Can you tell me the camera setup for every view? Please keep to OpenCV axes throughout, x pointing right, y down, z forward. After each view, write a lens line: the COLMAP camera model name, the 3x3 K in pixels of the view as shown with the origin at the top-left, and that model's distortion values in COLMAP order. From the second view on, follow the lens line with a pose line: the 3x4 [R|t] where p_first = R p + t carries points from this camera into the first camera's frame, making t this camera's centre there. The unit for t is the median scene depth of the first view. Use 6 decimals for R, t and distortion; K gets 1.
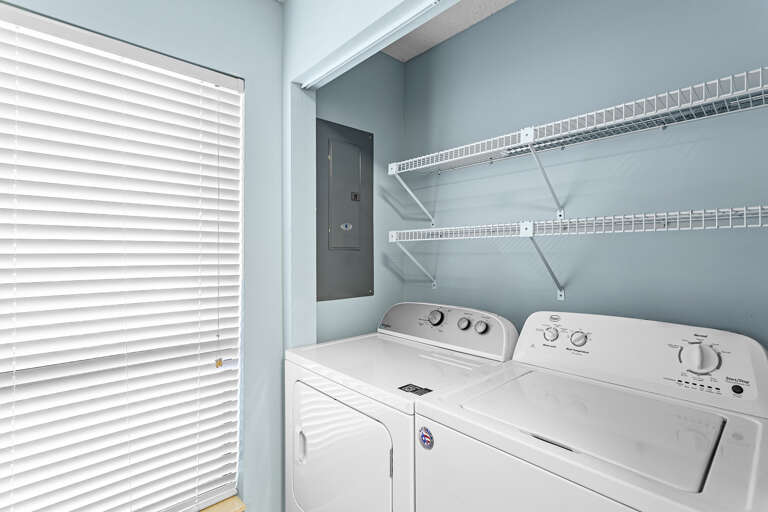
lens RADIAL K [[367.7, 0, 384.1], [0, 367.7, 254.7], [0, 0, 1]] dist [-0.000918, 0.000653]
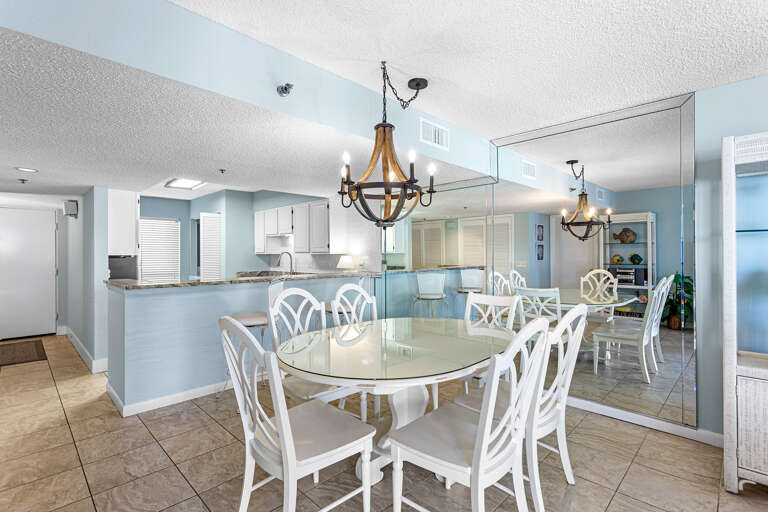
lens RADIAL K [[367.7, 0, 383.2], [0, 367.7, 255.9], [0, 0, 1]] dist [-0.000918, 0.000653]
pose [[0.998831, -0.004905, 0.048091, 1.978602], [0.004862, 0.999988, 0.001021, 0.004115], [-0.048095, -0.000786, 0.998842, -3.815114]]
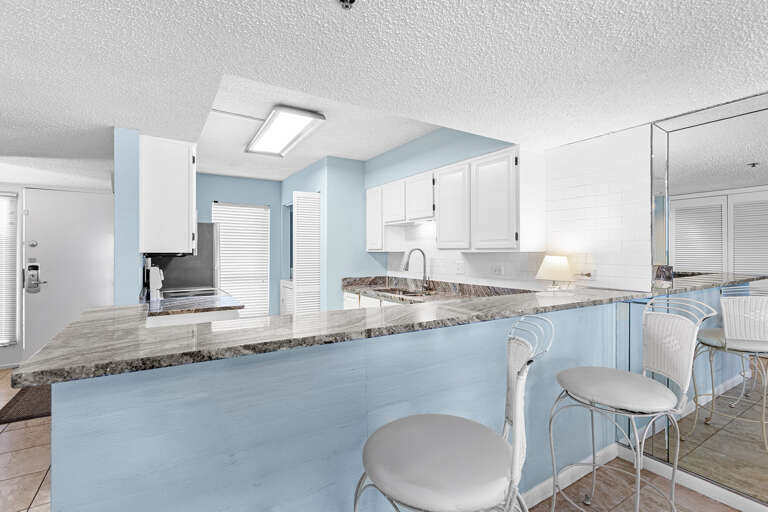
lens RADIAL K [[367.7, 0, 383.7], [0, 367.7, 252.7], [0, 0, 1]] dist [-0.000918, 0.000653]
pose [[0.984808, -0.001216, -0.173645, 1.352175], [0.001019, 0.999999, -0.001226, -0.004195], [0.173646, 0.001031, 0.984808, -2.372878]]
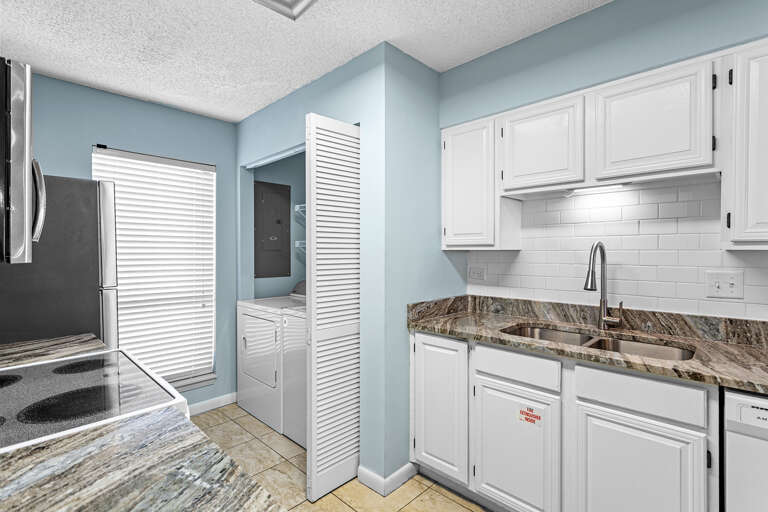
lens RADIAL K [[367.7, 0, 385.6], [0, 367.7, 255.9], [0, 0, 1]] dist [-0.000918, 0.000653]
pose [[0.997848, -0.000231, 0.065574, 0.402228], [-0.000232, 0.999975, 0.007045, -0.002138], [-0.065574, -0.007045, 0.997823, -1.040410]]
